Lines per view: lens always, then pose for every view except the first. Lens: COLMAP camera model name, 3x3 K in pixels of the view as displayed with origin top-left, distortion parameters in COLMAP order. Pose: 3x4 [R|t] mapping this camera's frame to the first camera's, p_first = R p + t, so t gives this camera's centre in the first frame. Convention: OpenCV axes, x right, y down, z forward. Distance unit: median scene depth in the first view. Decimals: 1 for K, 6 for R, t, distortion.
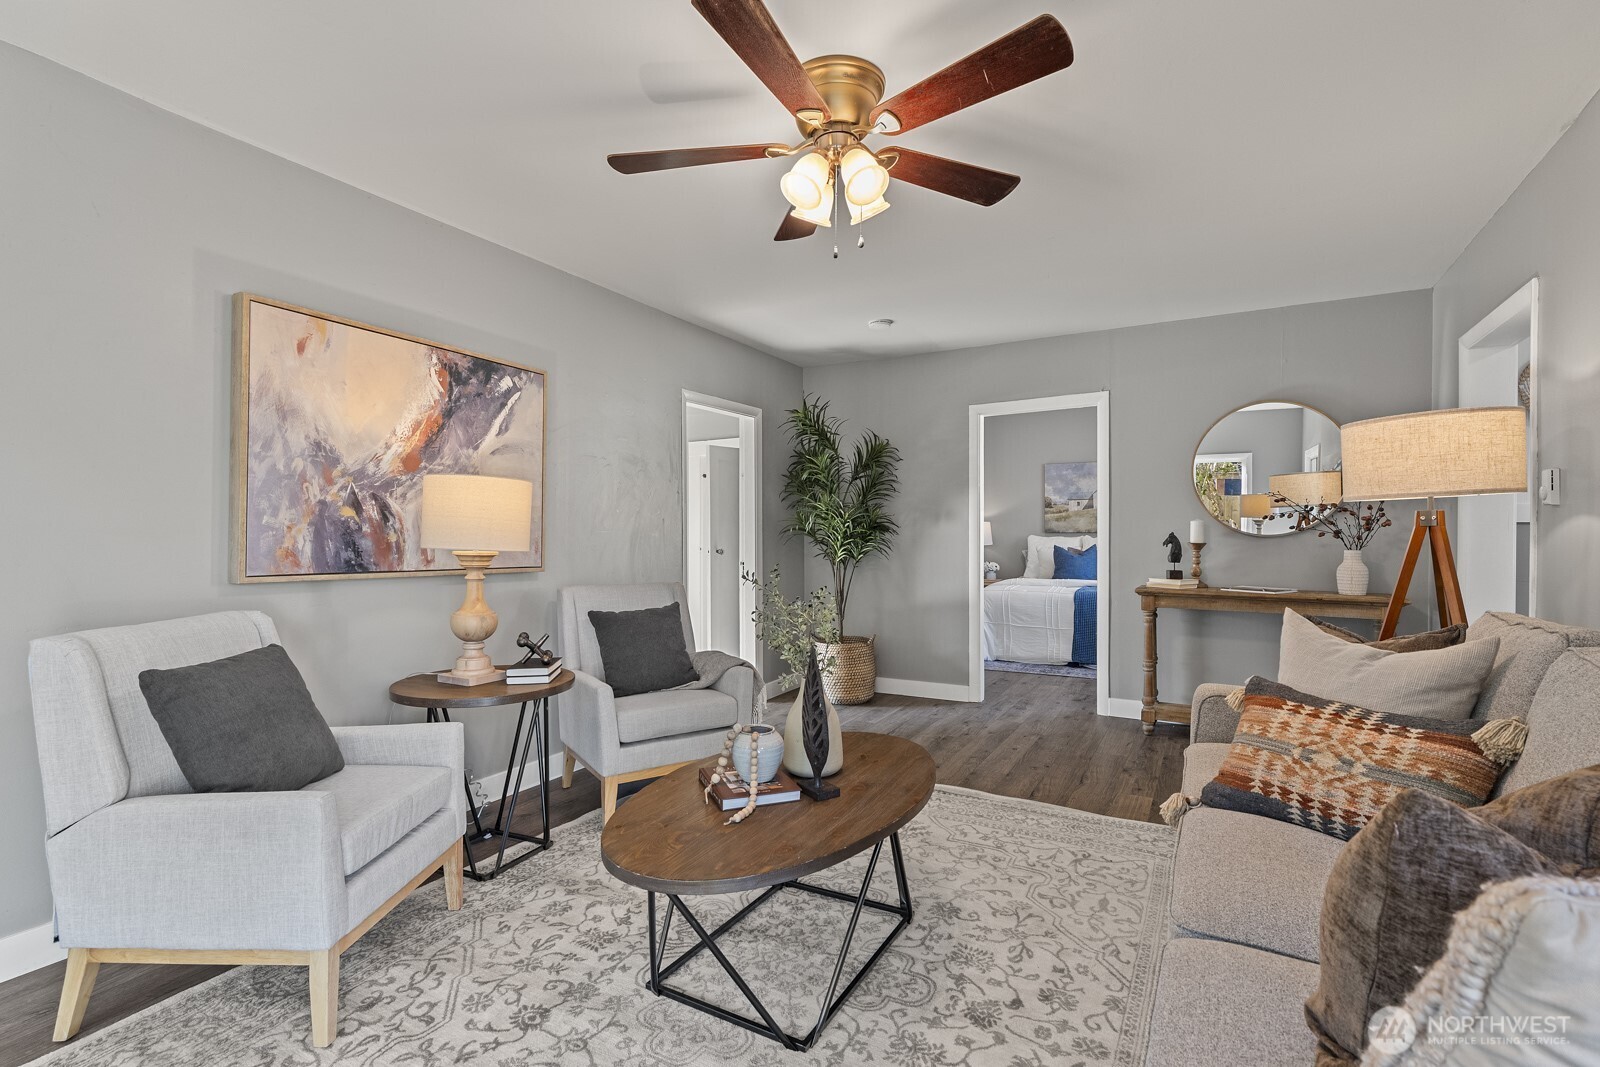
lens RADIAL K [[745.0, 0, 800.0], [0, 745.0, 533.5], [0, 0, 1]] dist [0.004585, 0.000693]
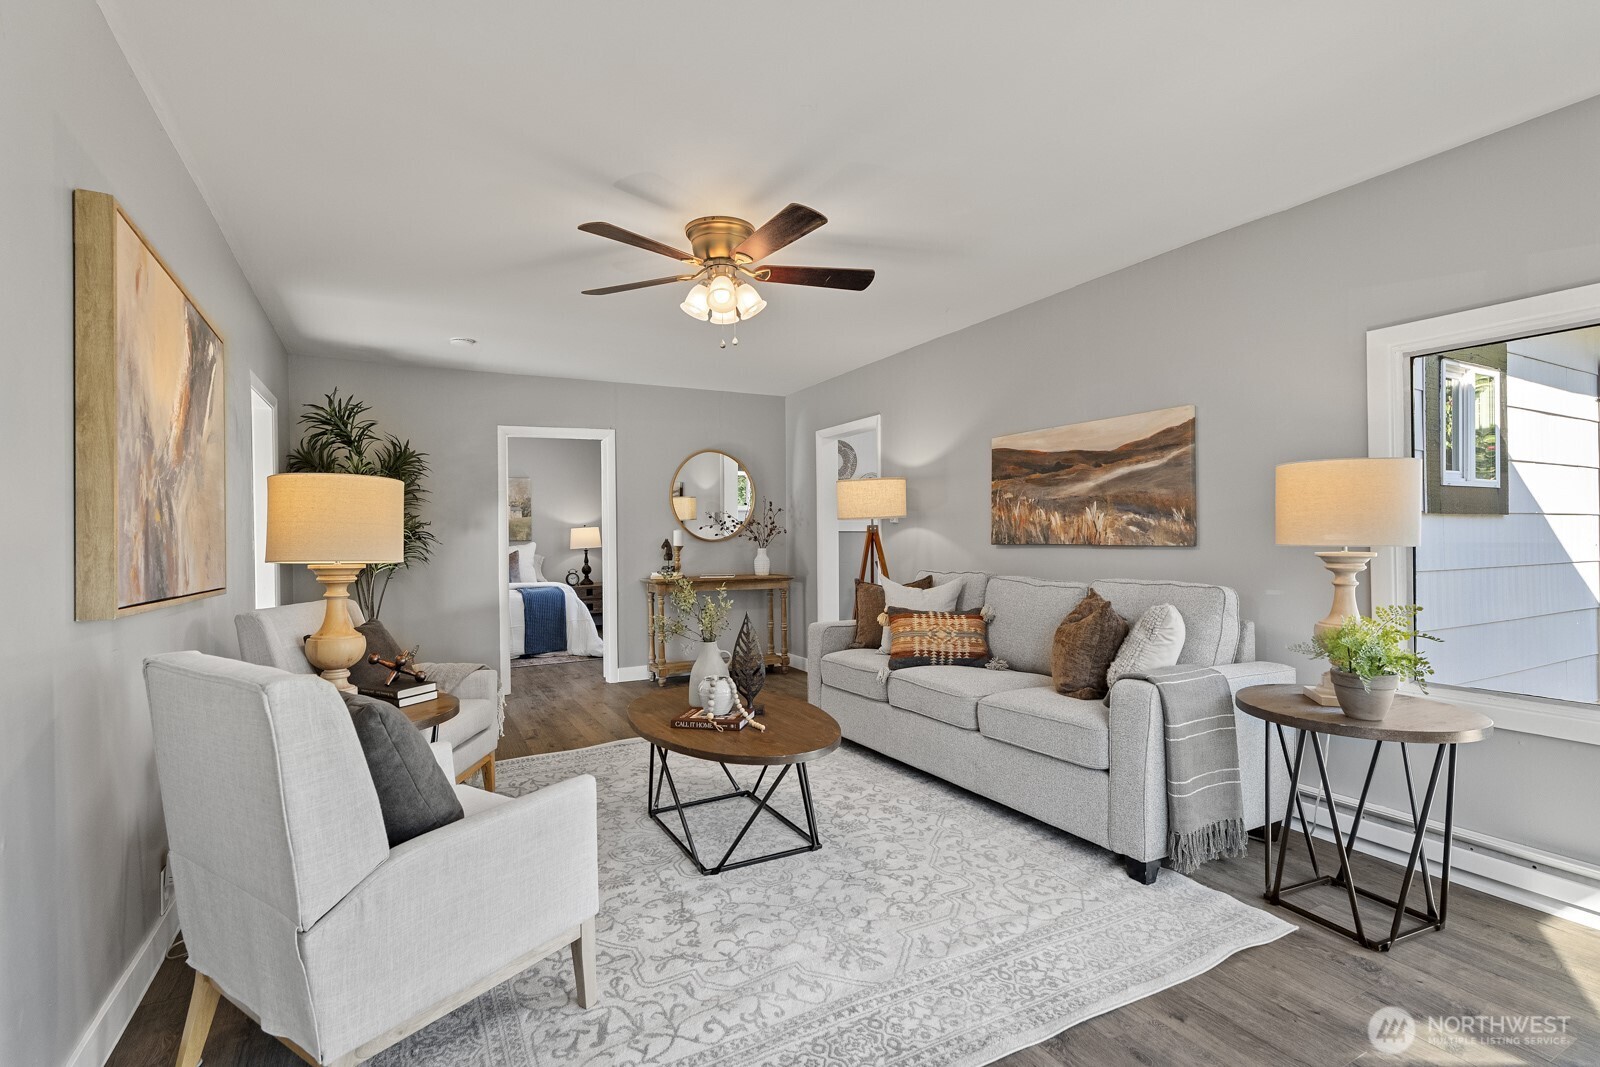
lens RADIAL K [[741.5, 0, 796.1], [0, 741.5, 534.6], [0, 0, 1]] dist [-0.002148, 0.005291]
pose [[0.532089, -0.002939, 0.846683, -0.543217], [0.013900, 0.999890, -0.005264, 0.001130], [-0.846574, 0.014570, 0.532071, 0.059977]]
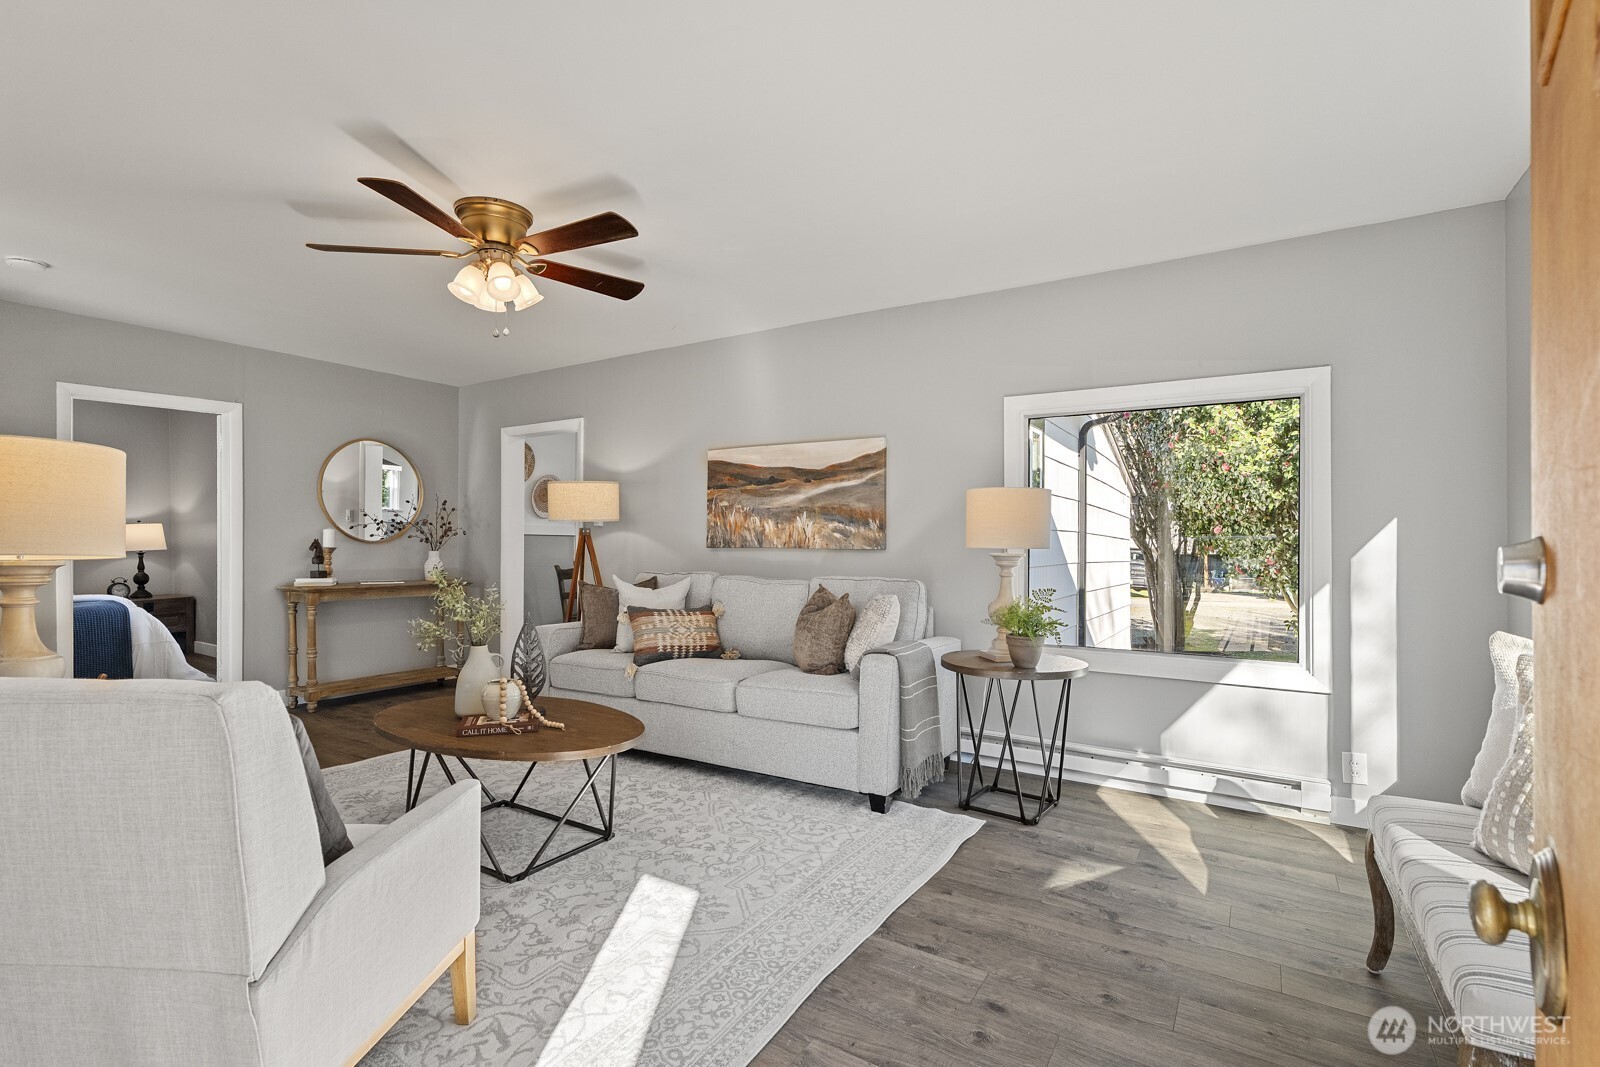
lens RADIAL K [[743.4, 0, 795.4], [0, 743.4, 542.8], [0, 0, 1]] dist [0.001654, 0.001356]
pose [[0.039739, 0.000333, 0.999210, -0.646870], [0.001335, 0.999999, -0.000387, 0.006209], [-0.999209, 0.001350, 0.039738, 0.195574]]
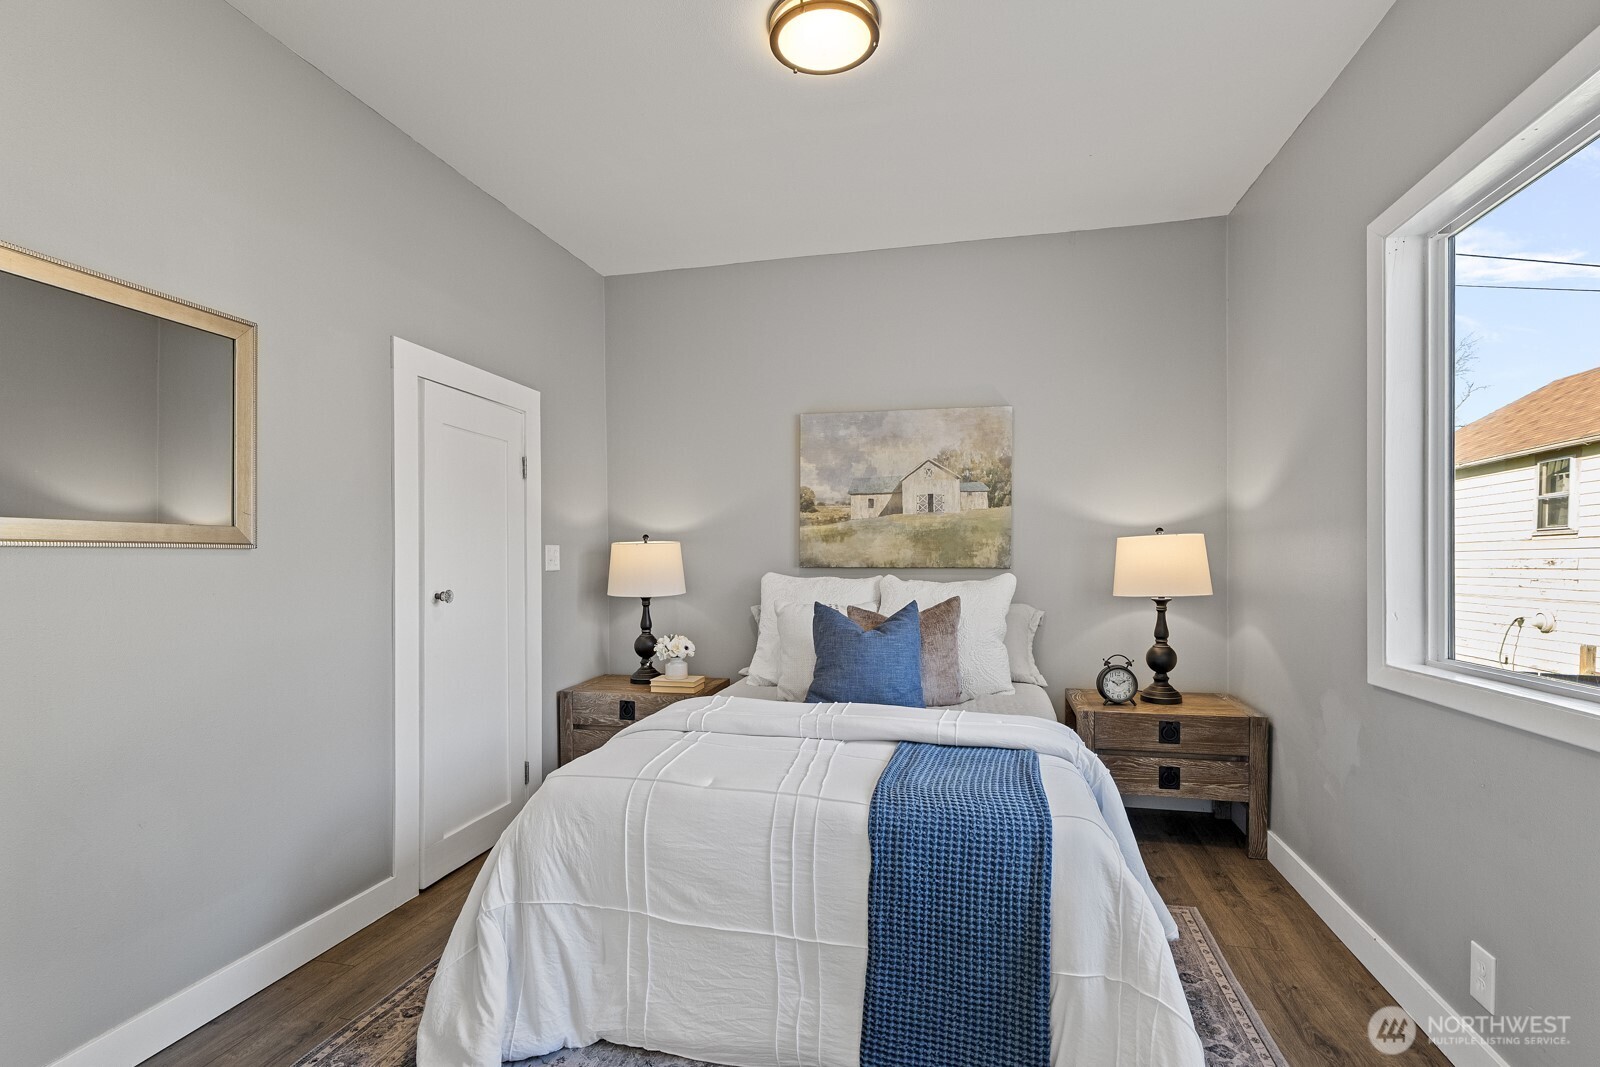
lens RADIAL K [[743.4, 0, 795.4], [0, 743.4, 542.8], [0, 0, 1]] dist [0.001654, 0.001356]
pose [[0.962921, 0.011182, 0.269552, 0.394689], [-0.006433, 0.999808, -0.018495, -0.014399], [-0.269707, 0.016075, 0.962808, 1.096773]]
